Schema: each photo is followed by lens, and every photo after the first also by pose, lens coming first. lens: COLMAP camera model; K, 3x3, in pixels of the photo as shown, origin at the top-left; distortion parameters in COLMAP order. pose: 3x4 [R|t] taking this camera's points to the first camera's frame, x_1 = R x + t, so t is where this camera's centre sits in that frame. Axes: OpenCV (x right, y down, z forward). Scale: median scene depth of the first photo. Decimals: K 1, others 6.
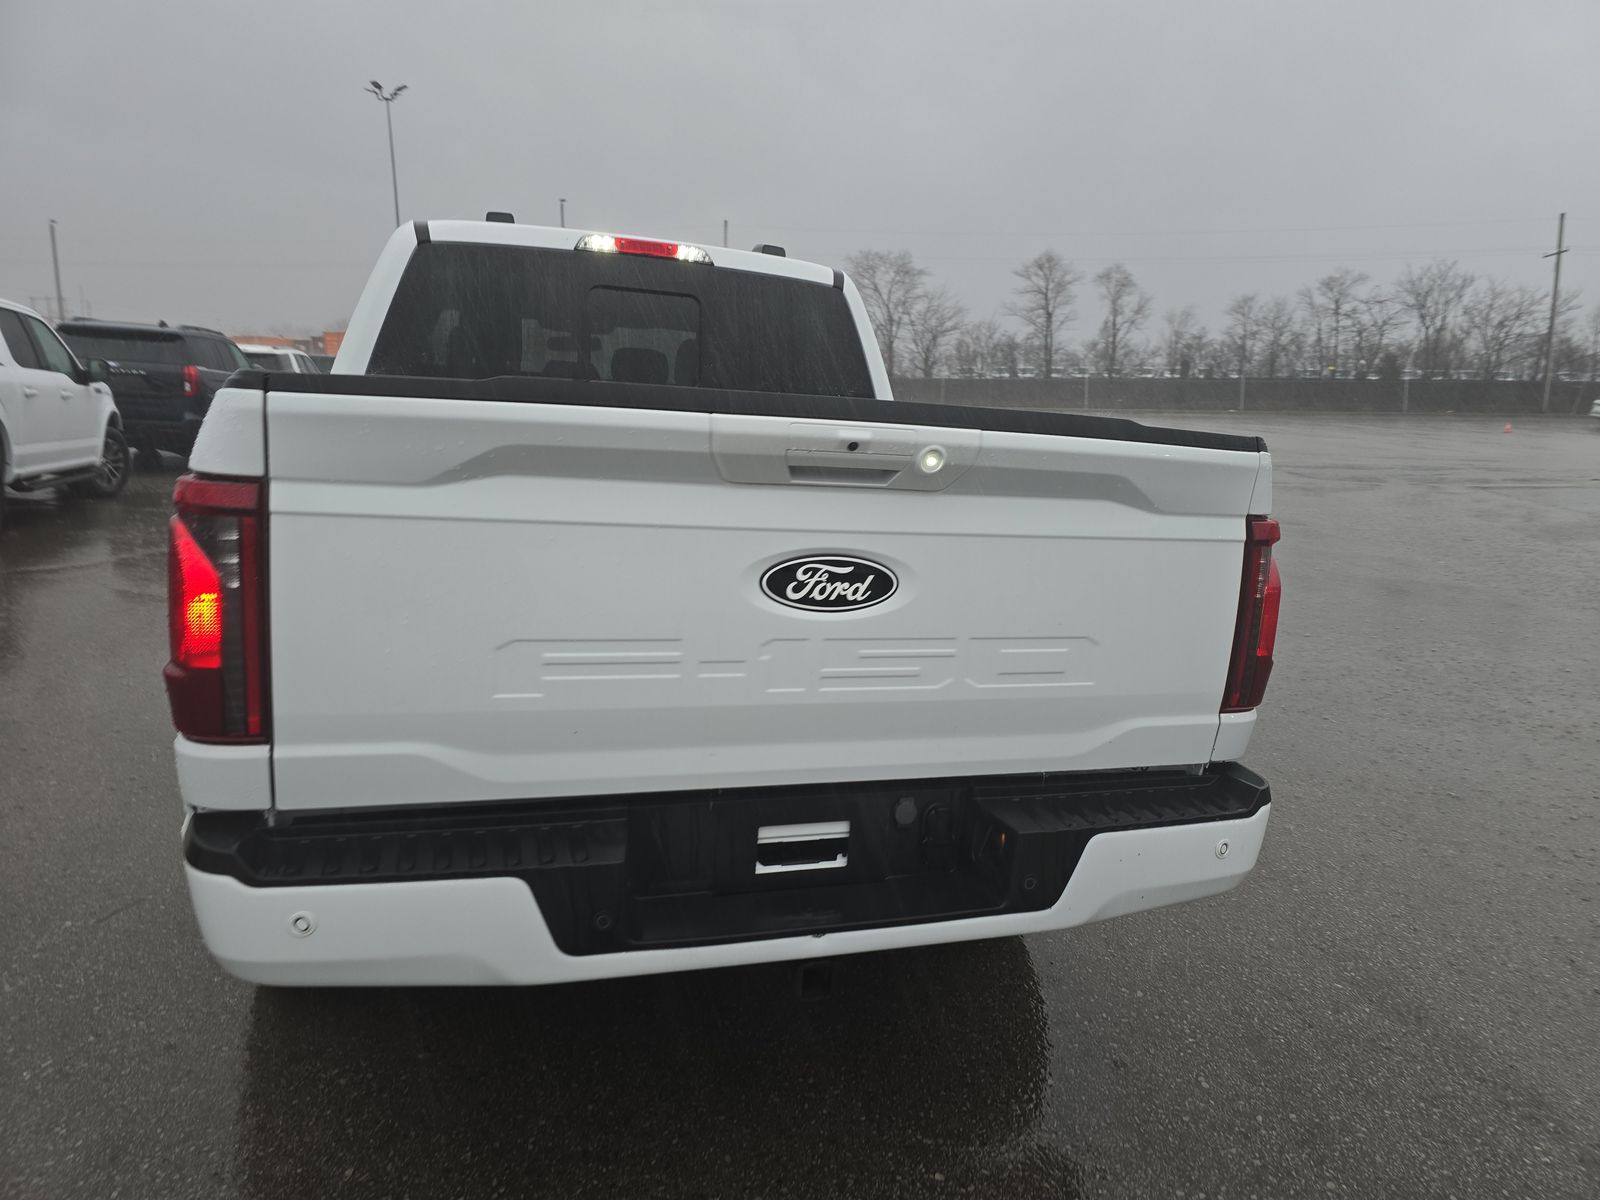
lens RADIAL K [[1046.2, 0, 810.8], [0, 1046.2, 592.4], [0, 0, 1]] dist [0.072614, -0.080835]
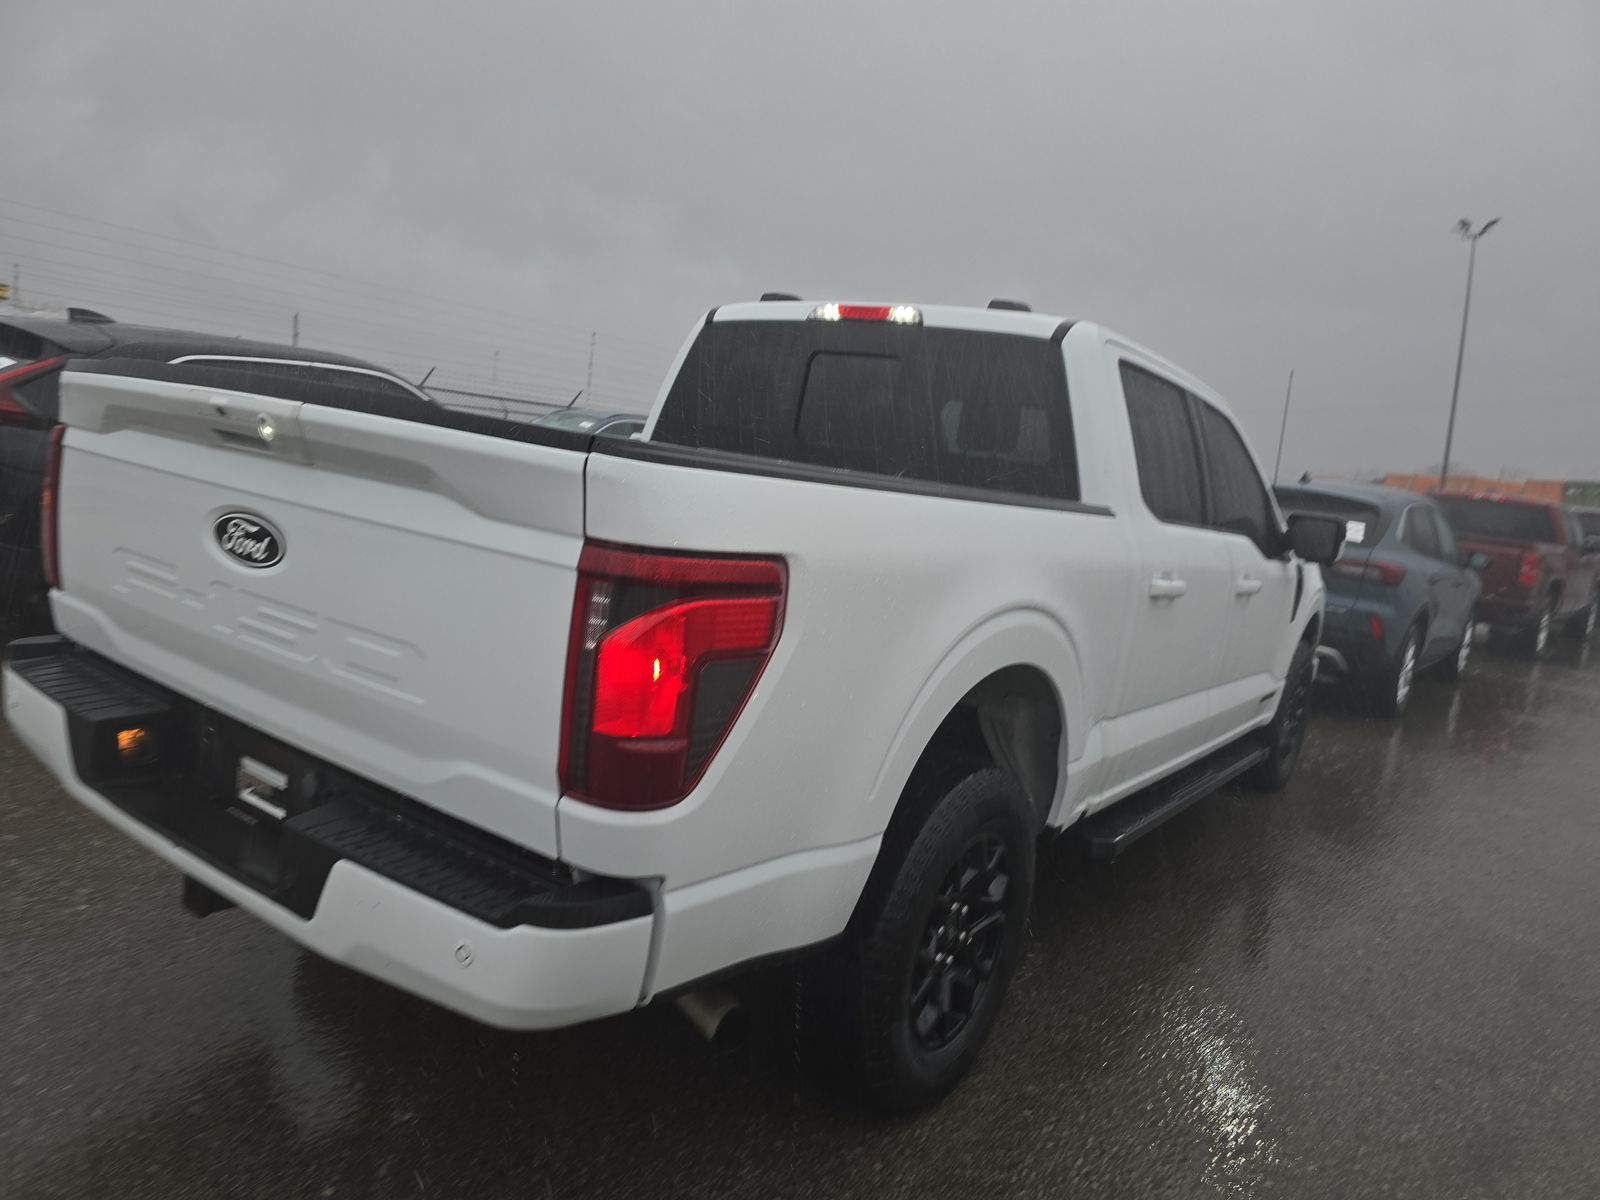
lens RADIAL K [[1053.9, 0, 780.7], [0, 1053.9, 604.5], [0, 0, 1]] dist [0.067368, -0.084298]
pose [[0.598322, 0.127928, -0.790977, 1.187197], [-0.223191, 0.974711, -0.011185, -0.052140], [0.769543, 0.183231, 0.611743, 0.707527]]
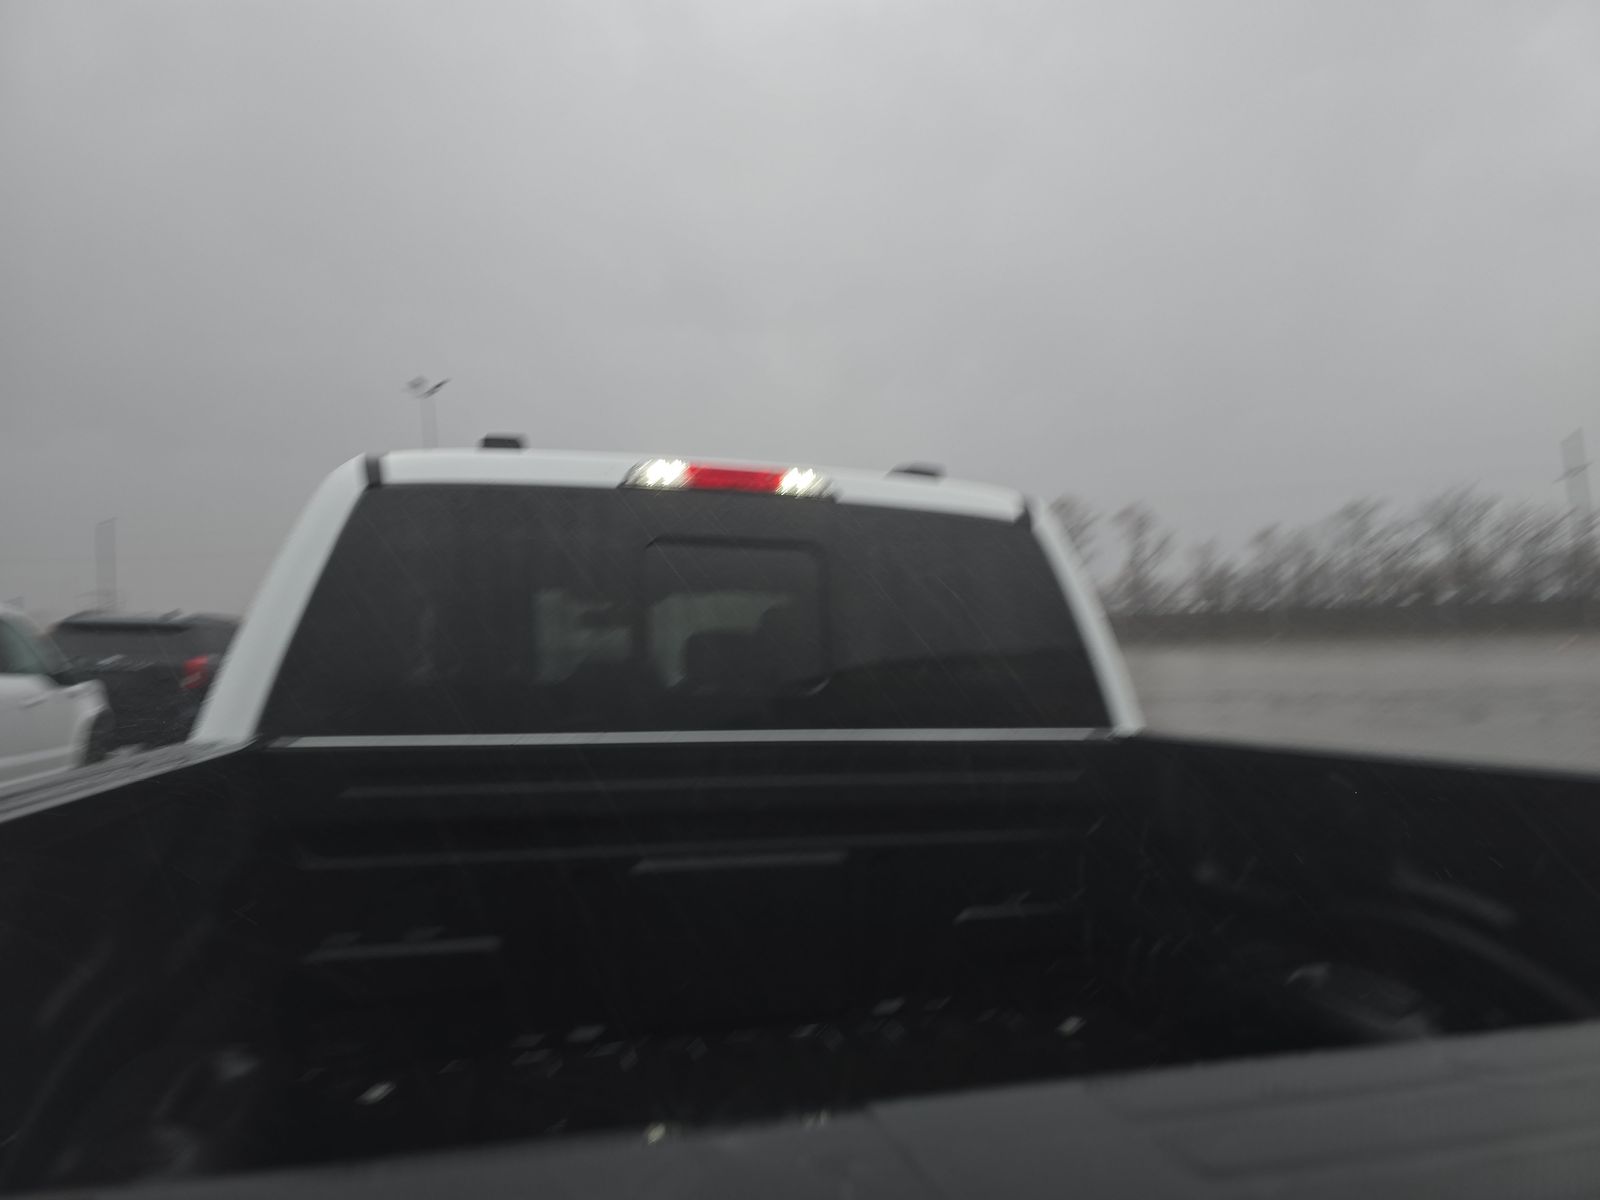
lens RADIAL K [[1053.9, 0, 780.7], [0, 1053.9, 604.5], [0, 0, 1]] dist [0.067368, -0.084298]
pose [[0.997353, -0.048574, -0.054104, -0.185340], [0.035447, 0.974522, -0.221474, -0.216142], [0.063483, 0.218970, 0.973664, 0.777654]]
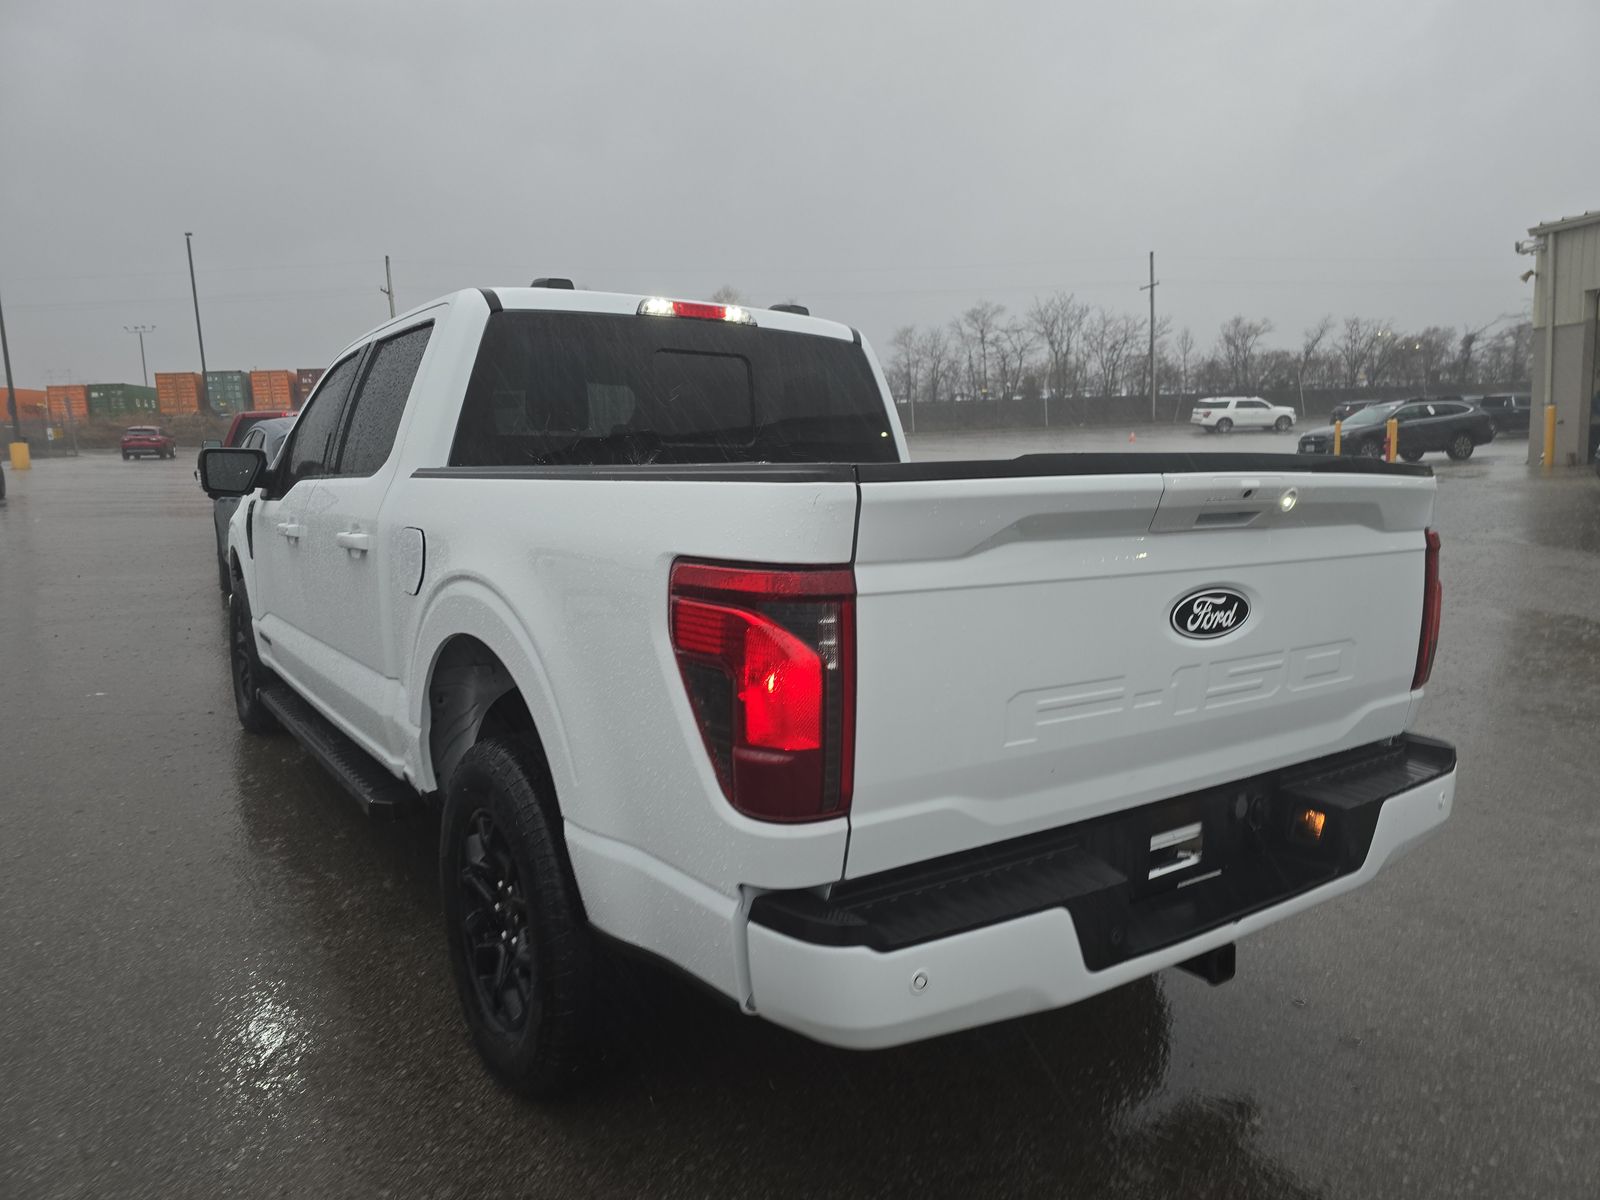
lens RADIAL K [[1046.2, 0, 810.8], [0, 1046.2, 592.4], [0, 0, 1]] dist [0.072614, -0.080835]
pose [[0.958561, -0.089381, 0.270504, -0.667689], [0.097829, 0.995043, -0.017880, -0.050511], [-0.267565, 0.043602, 0.962553, 0.004225]]
